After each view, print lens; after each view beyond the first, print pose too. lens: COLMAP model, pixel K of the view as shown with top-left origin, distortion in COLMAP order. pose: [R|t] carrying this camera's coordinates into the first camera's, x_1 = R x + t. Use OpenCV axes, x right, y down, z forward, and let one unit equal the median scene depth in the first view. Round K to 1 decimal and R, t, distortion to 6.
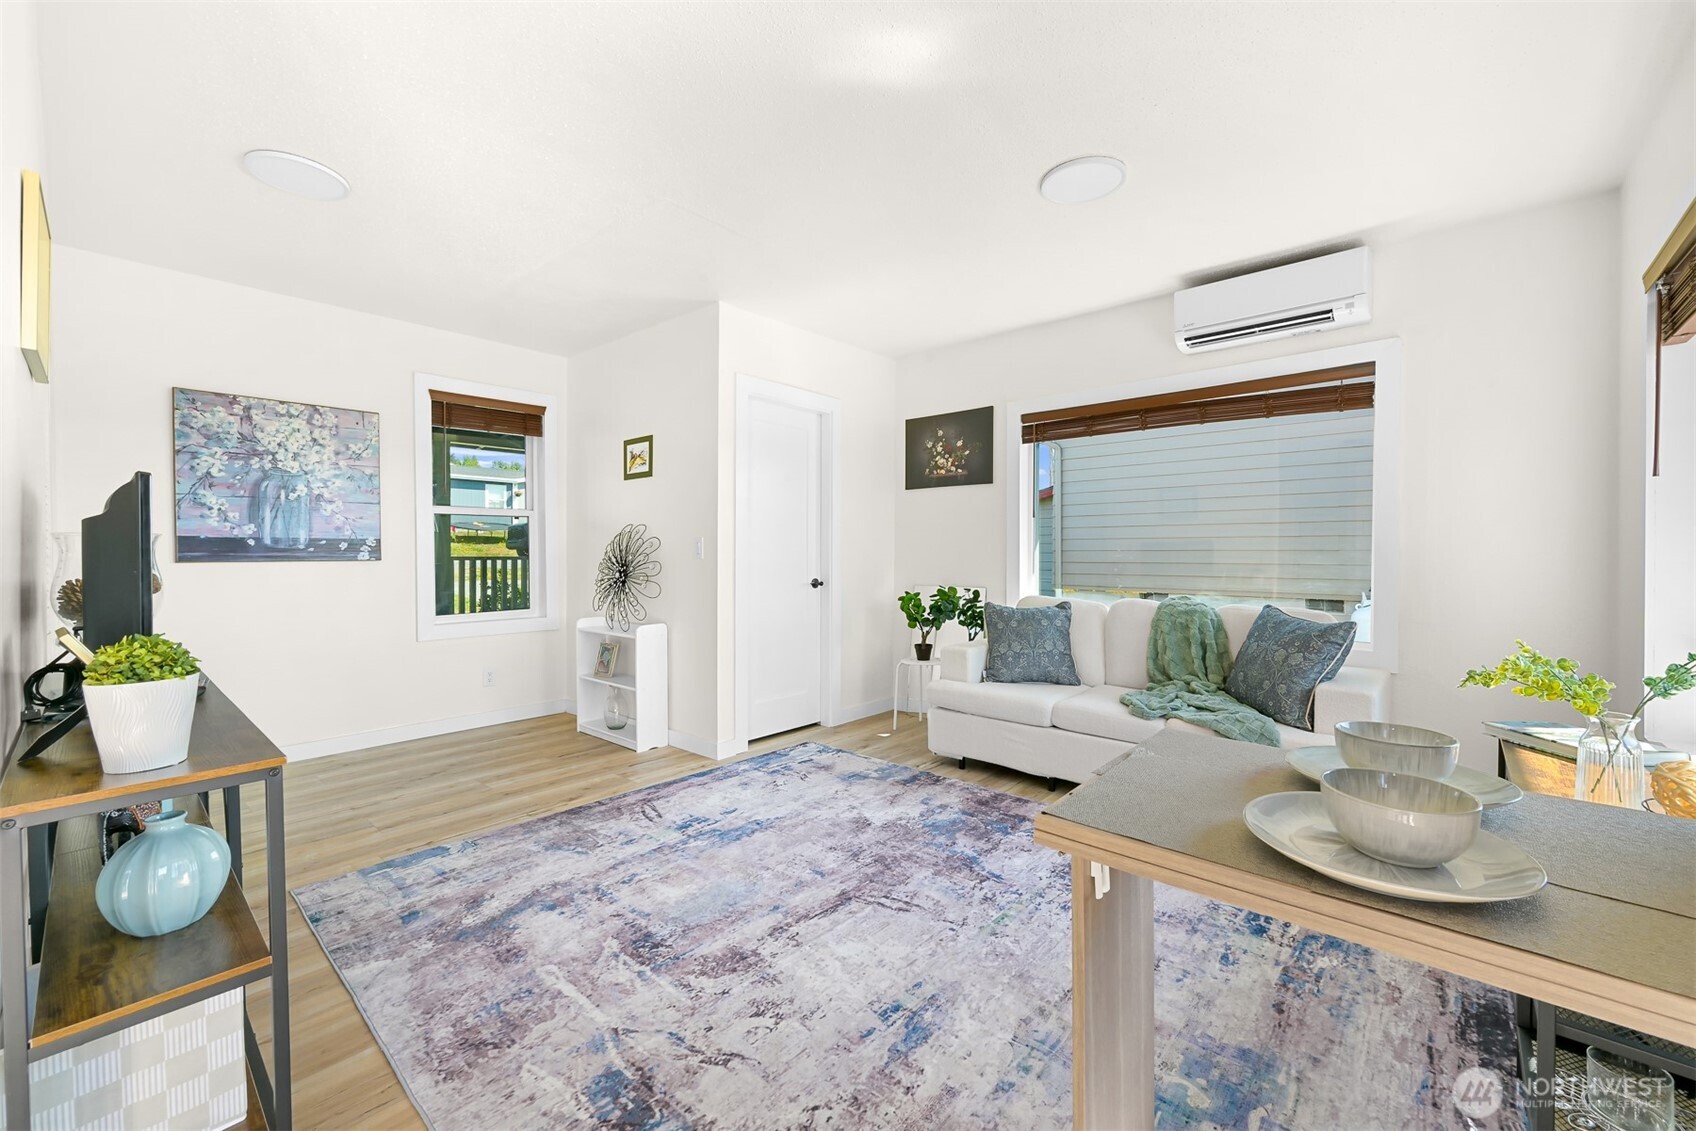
lens RADIAL K [[675.8, 0, 851.8], [0, 675.8, 568.2], [0, 0, 1]] dist [-0.001257, 0.000622]
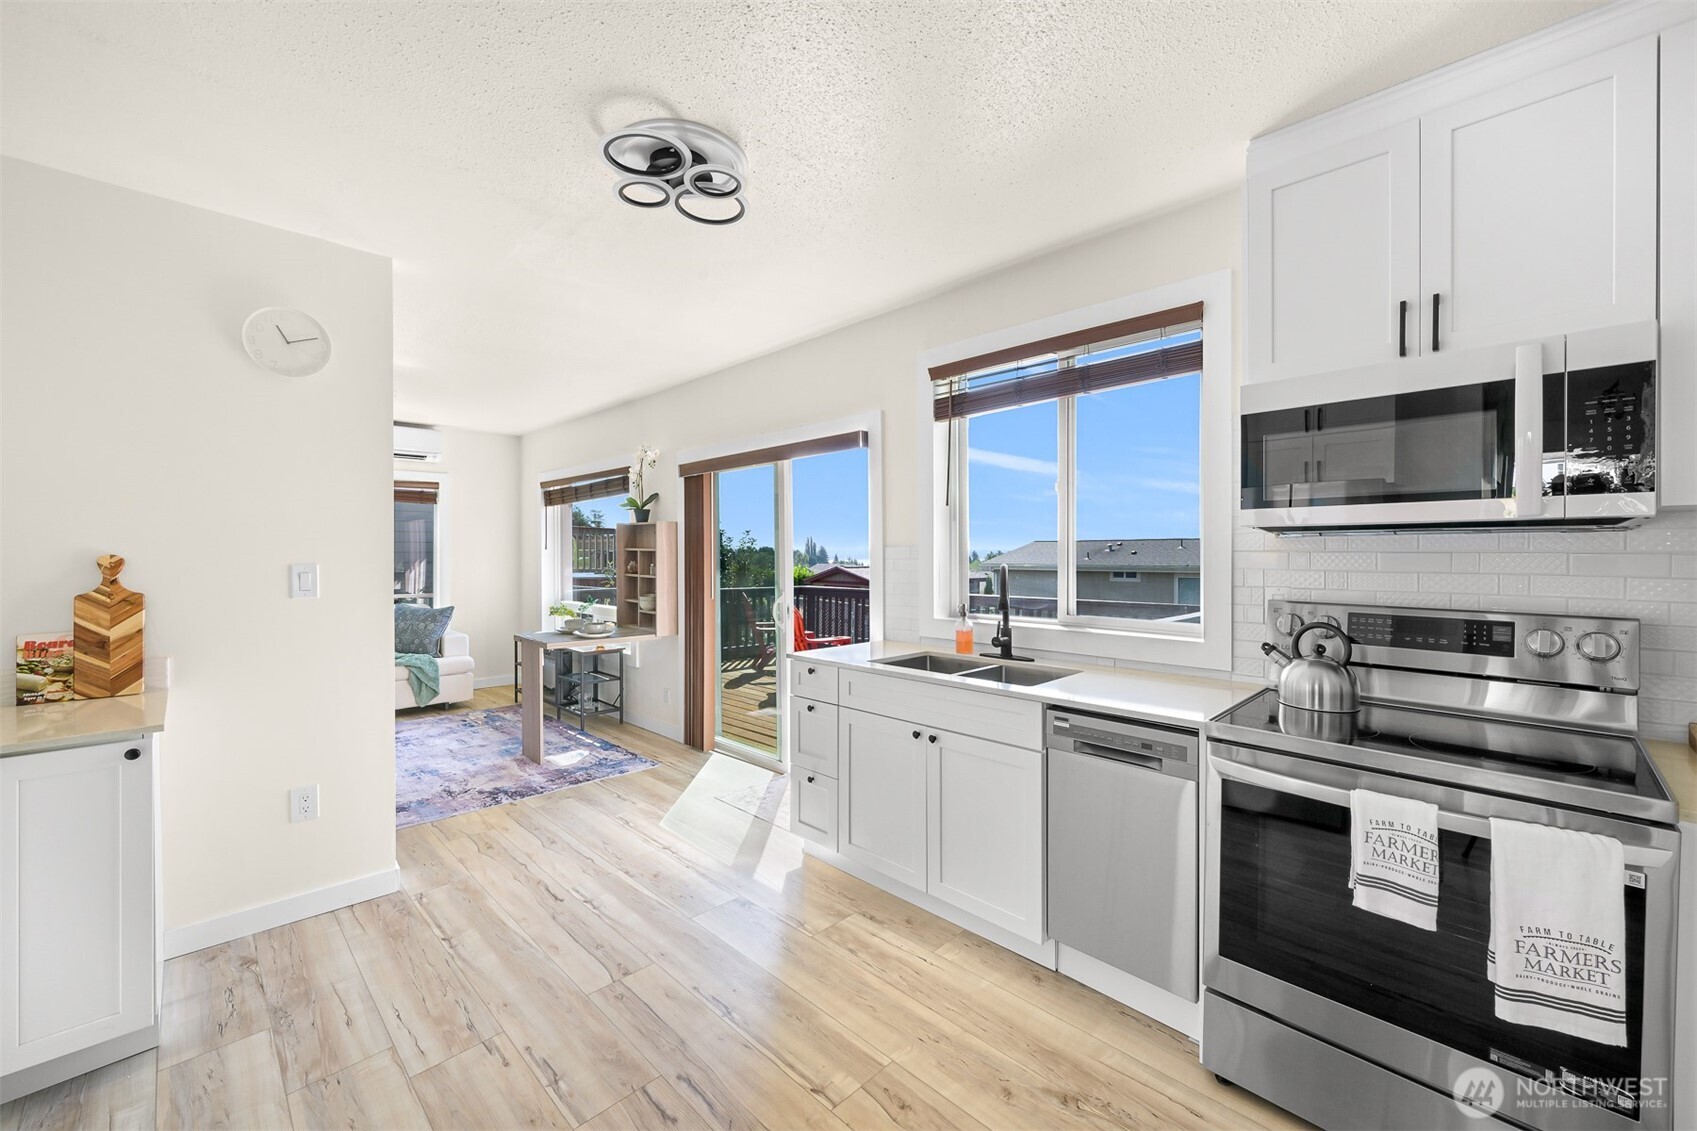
lens RADIAL K [[676.2, 0, 851.8], [0, 676.2, 557.2], [0, 0, 1]] dist [-0.001257, 0.000622]
pose [[0.064497, -0.008031, 0.997886, -1.123568], [0.021250, 0.999752, 0.006672, -0.056019], [-0.997692, 0.020775, 0.064652, -0.374155]]
